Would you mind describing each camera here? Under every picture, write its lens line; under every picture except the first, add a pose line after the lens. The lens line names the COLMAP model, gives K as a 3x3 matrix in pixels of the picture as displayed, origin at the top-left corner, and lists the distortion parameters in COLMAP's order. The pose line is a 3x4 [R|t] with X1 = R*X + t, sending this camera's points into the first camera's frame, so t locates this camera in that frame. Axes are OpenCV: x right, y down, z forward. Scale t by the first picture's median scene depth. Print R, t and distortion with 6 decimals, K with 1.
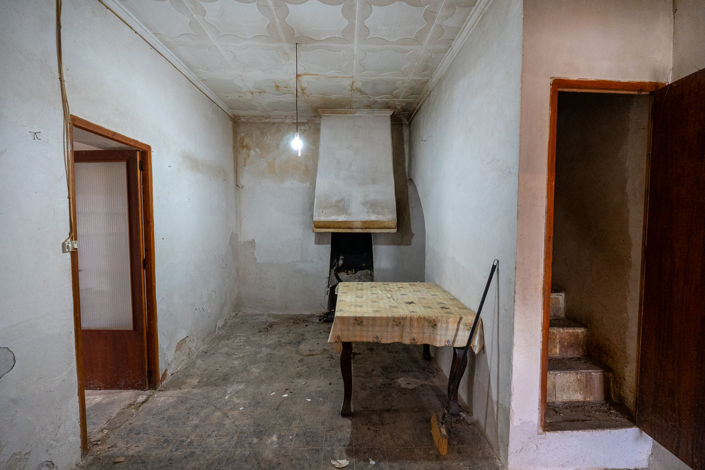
lens RADIAL K [[310.9, 0, 357.6], [0, 310.9, 235.6], [0, 0, 1]] dist [-0.007760, 0.000239]
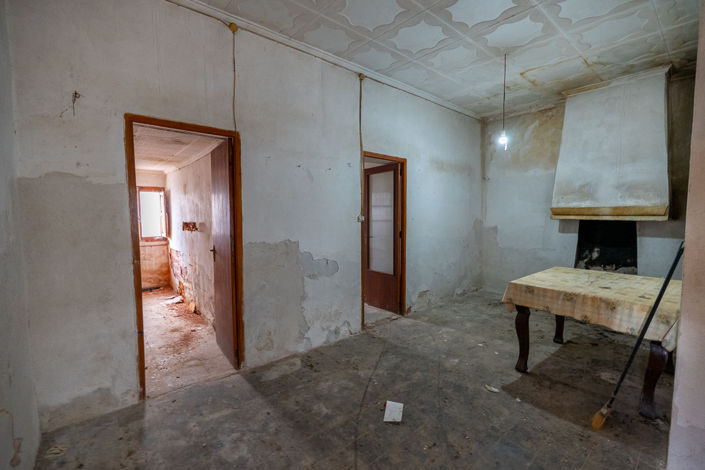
lens RADIAL K [[310.9, 0, 349.2], [0, 310.9, 234.5], [0, 0, 1]] dist [-0.007760, 0.000239]
pose [[0.627455, 0.051308, -0.776961, 0.325450], [-0.037535, 0.998660, 0.035636, 0.038891], [0.777748, 0.006803, 0.628540, -0.170662]]
